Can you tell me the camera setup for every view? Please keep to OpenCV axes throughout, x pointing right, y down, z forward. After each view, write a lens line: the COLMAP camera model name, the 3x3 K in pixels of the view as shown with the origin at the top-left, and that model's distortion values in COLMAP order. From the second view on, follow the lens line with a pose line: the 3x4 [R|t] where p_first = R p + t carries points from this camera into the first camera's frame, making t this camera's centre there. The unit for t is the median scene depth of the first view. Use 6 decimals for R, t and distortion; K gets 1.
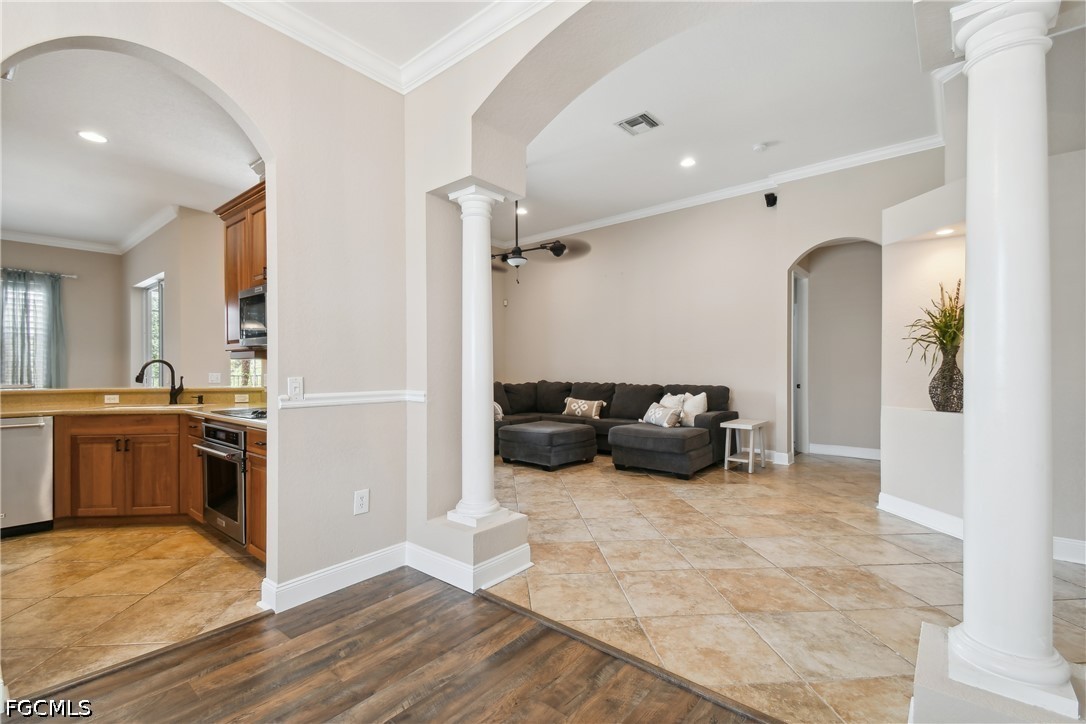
lens RADIAL K [[477.6, 0, 544.5], [0, 477.6, 368.5], [0, 0, 1]] dist [0.045641, -0.022774]
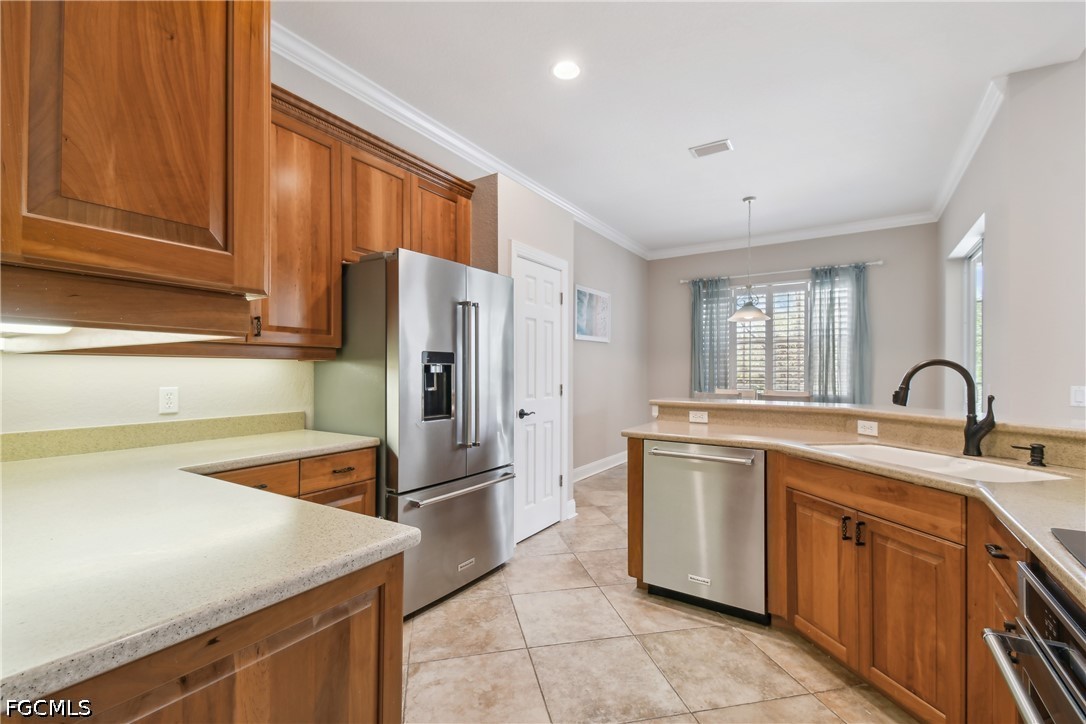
lens RADIAL K [[477.6, 0, 544.8], [0, 477.6, 367.5], [0, 0, 1]] dist [0.045641, -0.022774]
pose [[0.129396, -0.003284, -0.991588, -0.355316], [-0.006284, 0.999972, -0.004131, -0.005647], [0.991573, 0.006765, 0.129372, 0.537381]]
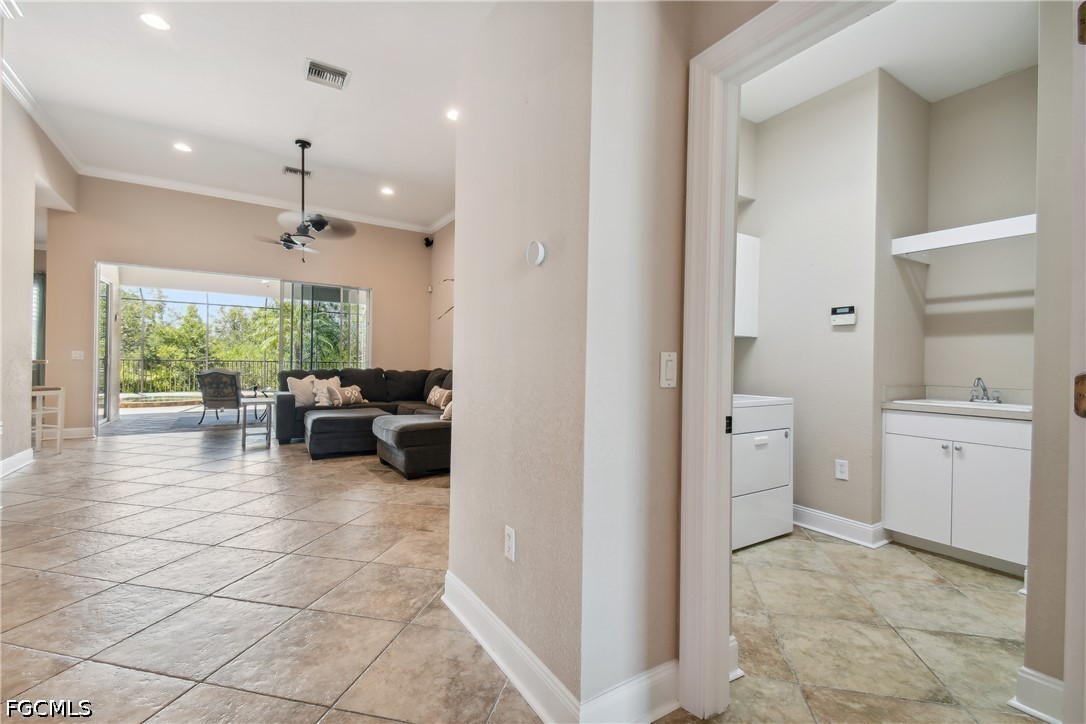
lens RADIAL K [[477.6, 0, 547.4], [0, 477.6, 362.8], [0, 0, 1]] dist [0.045641, -0.022774]
pose [[0.954609, 0.019668, -0.297211, 0.966326], [-0.020538, 0.999789, 0.000195, 0.019118], [0.297153, 0.005918, 0.954812, 0.297456]]
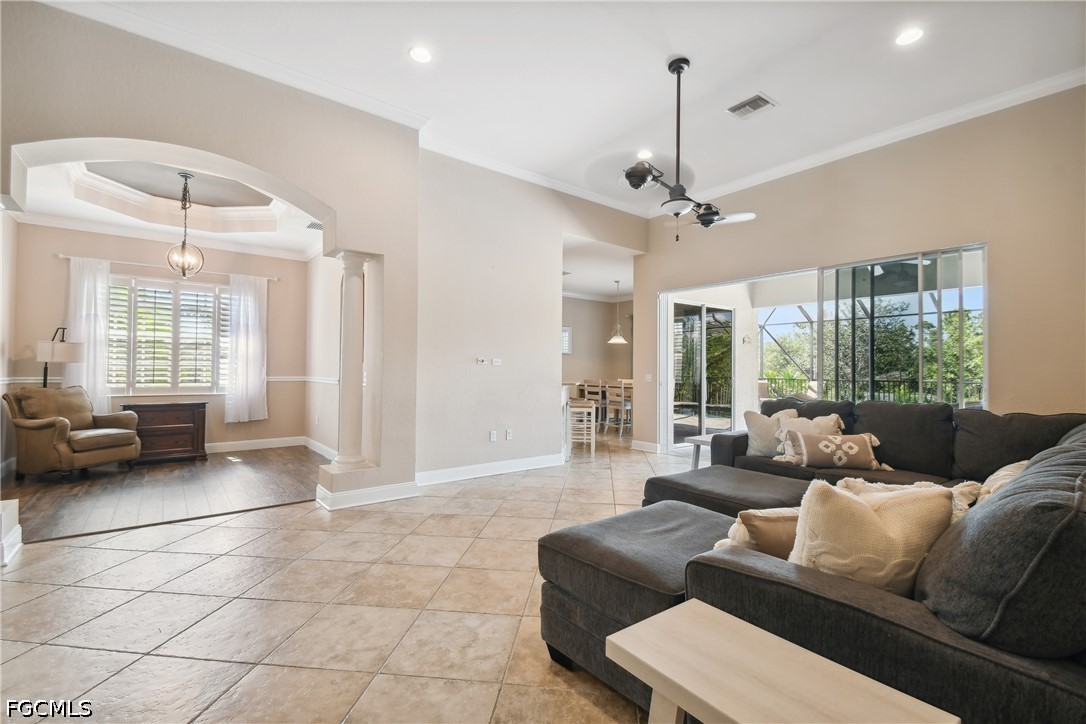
lens RADIAL K [[477.6, 0, 539.6], [0, 477.6, 355.2], [0, 0, 1]] dist [0.045641, -0.022774]
pose [[-0.211179, -0.029996, -0.976987, 0.843888], [-0.009990, 0.999543, -0.028529, -0.002410], [0.977396, 0.003735, -0.211382, 1.307896]]
